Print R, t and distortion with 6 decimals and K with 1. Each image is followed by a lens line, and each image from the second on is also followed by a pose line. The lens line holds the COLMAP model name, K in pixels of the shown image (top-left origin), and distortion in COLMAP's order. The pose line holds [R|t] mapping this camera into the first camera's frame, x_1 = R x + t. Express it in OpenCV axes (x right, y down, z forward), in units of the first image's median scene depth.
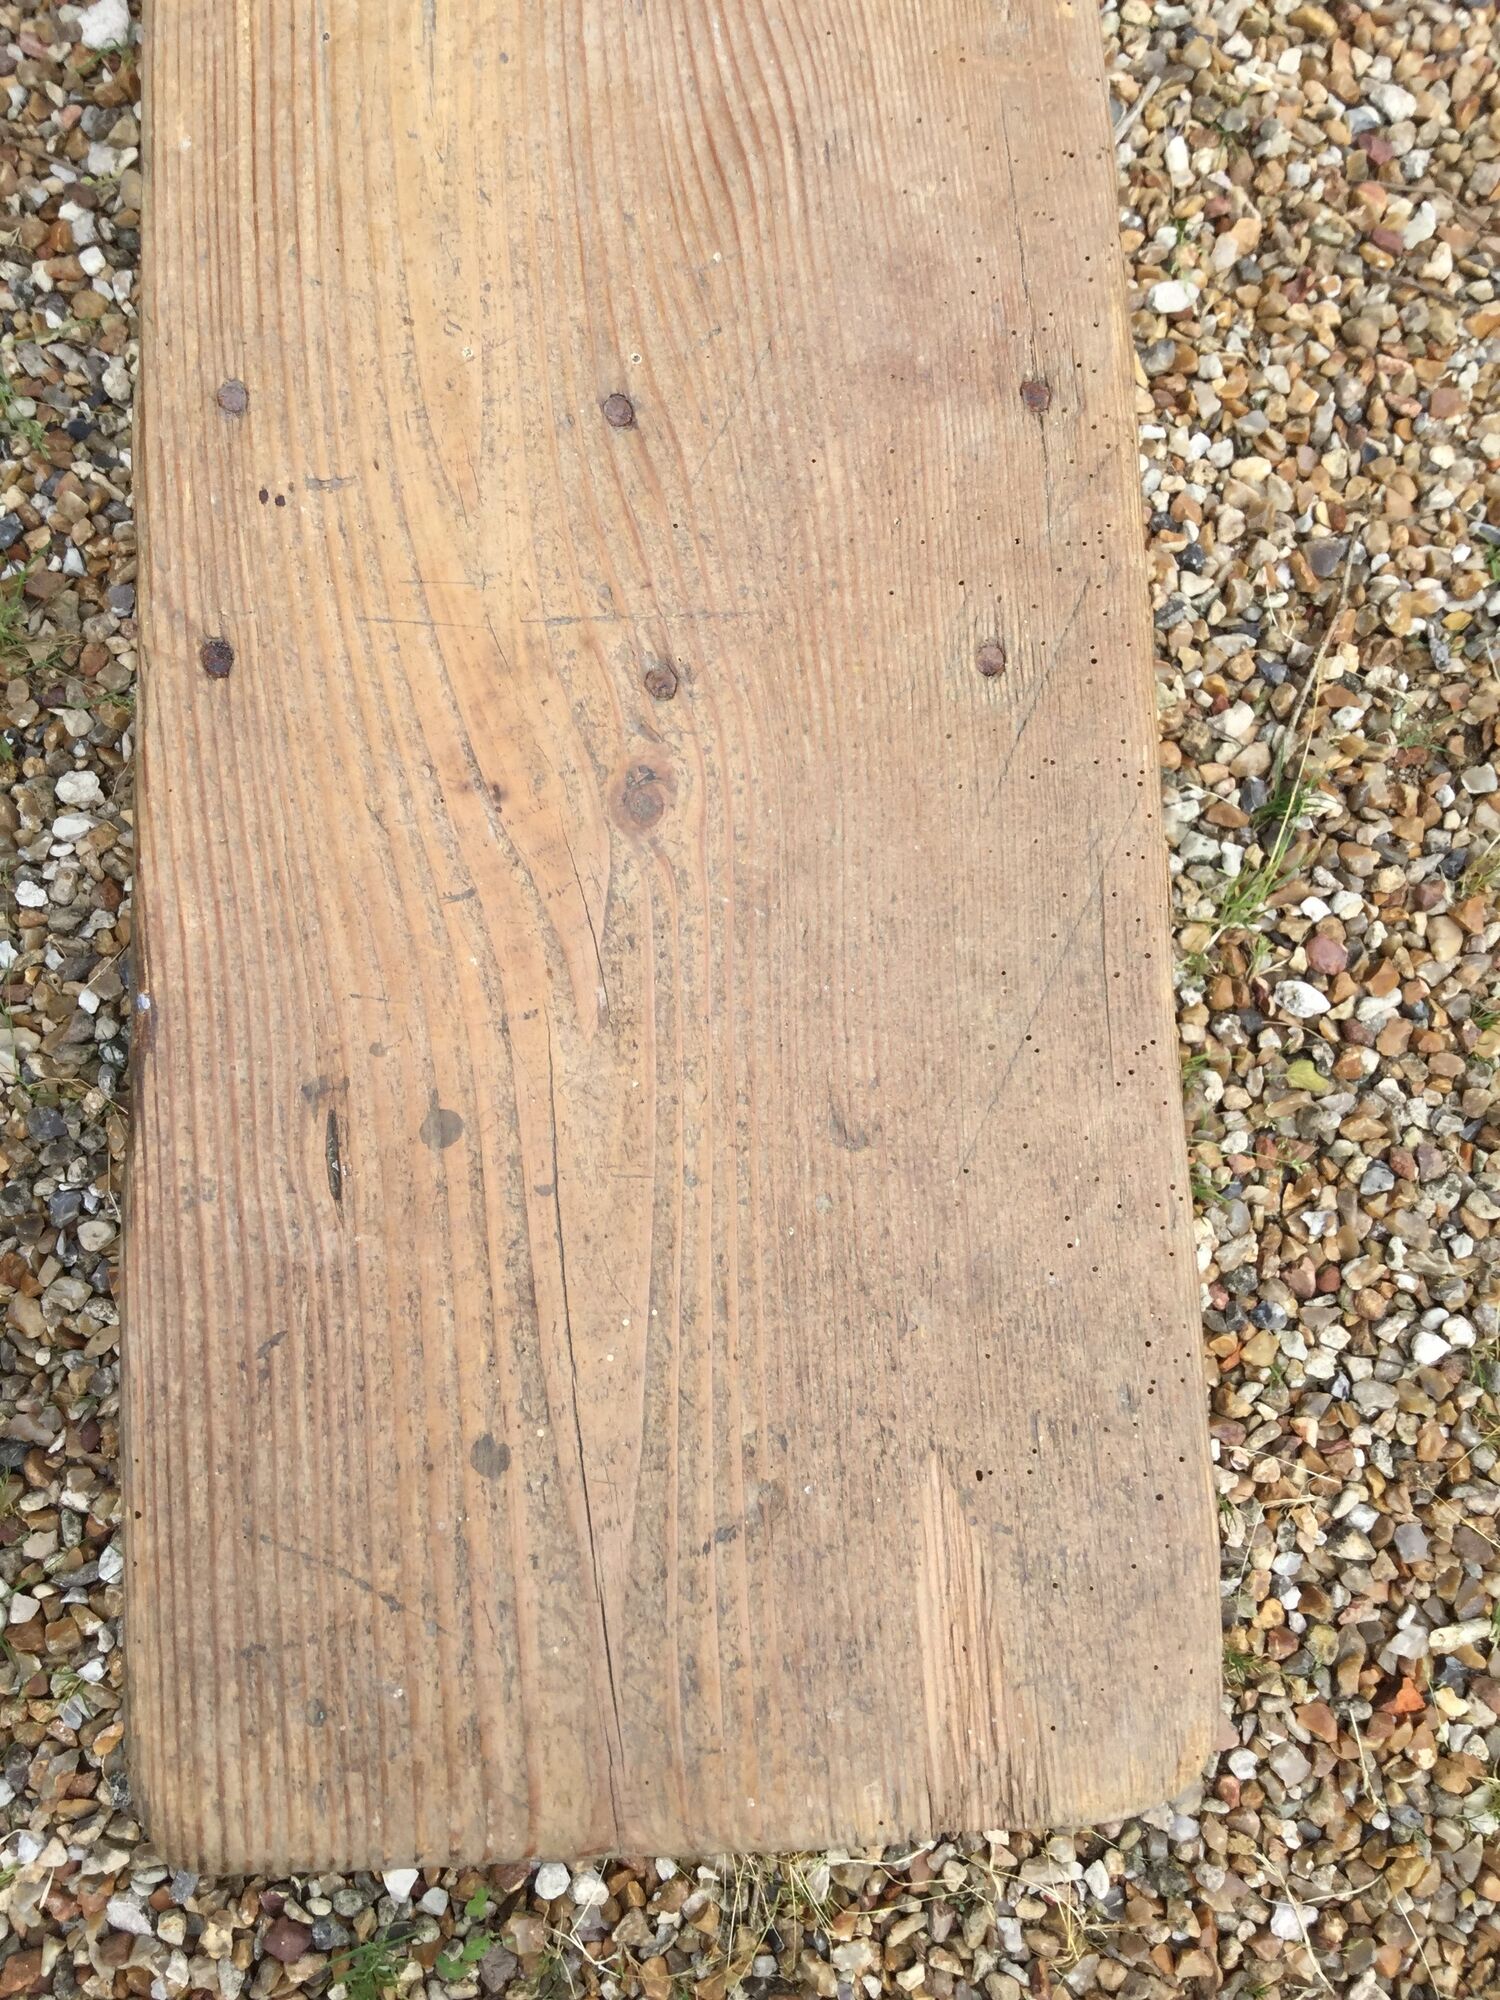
lens RADIAL K [[1863.3, 0, 750.0], [0, 1863.3, 1000.0], [0, 0, 1]] dist [0.151357, -0.362129]
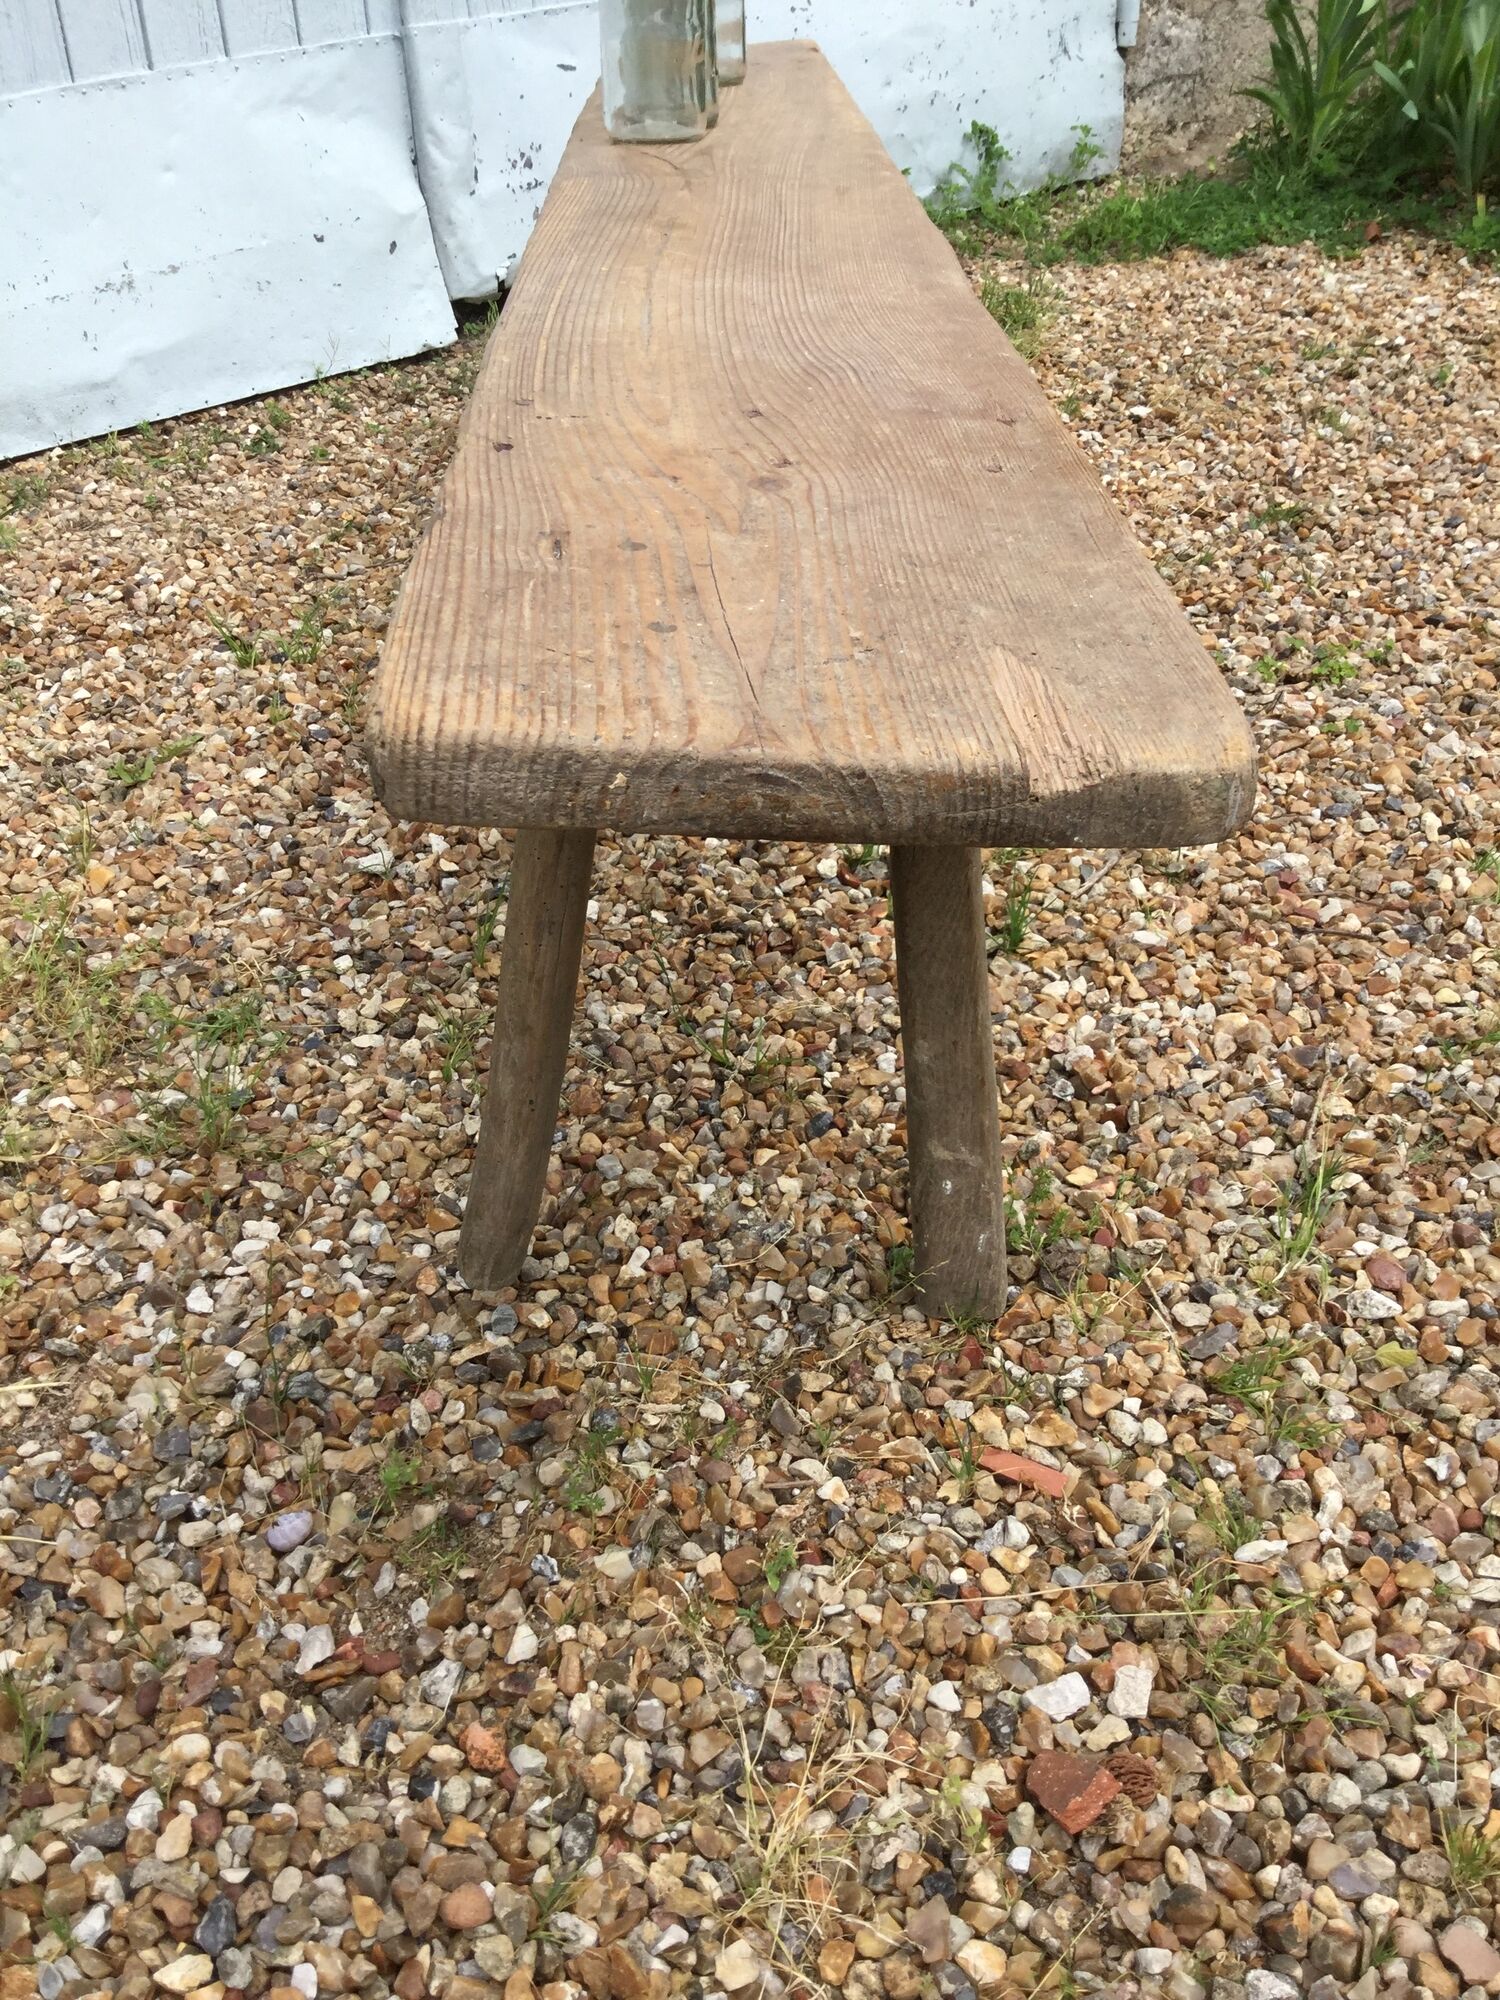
lens RADIAL K [[1863.3, 0, 750.0], [0, 1863.3, 1000.0], [0, 0, 1]] dist [0.151357, -0.362129]
pose [[0.999144, -0.030406, -0.028032, -0.022526], [-0.000548, 0.668036, -0.744129, 0.685631], [0.041352, 0.743508, 0.667448, 0.150670]]
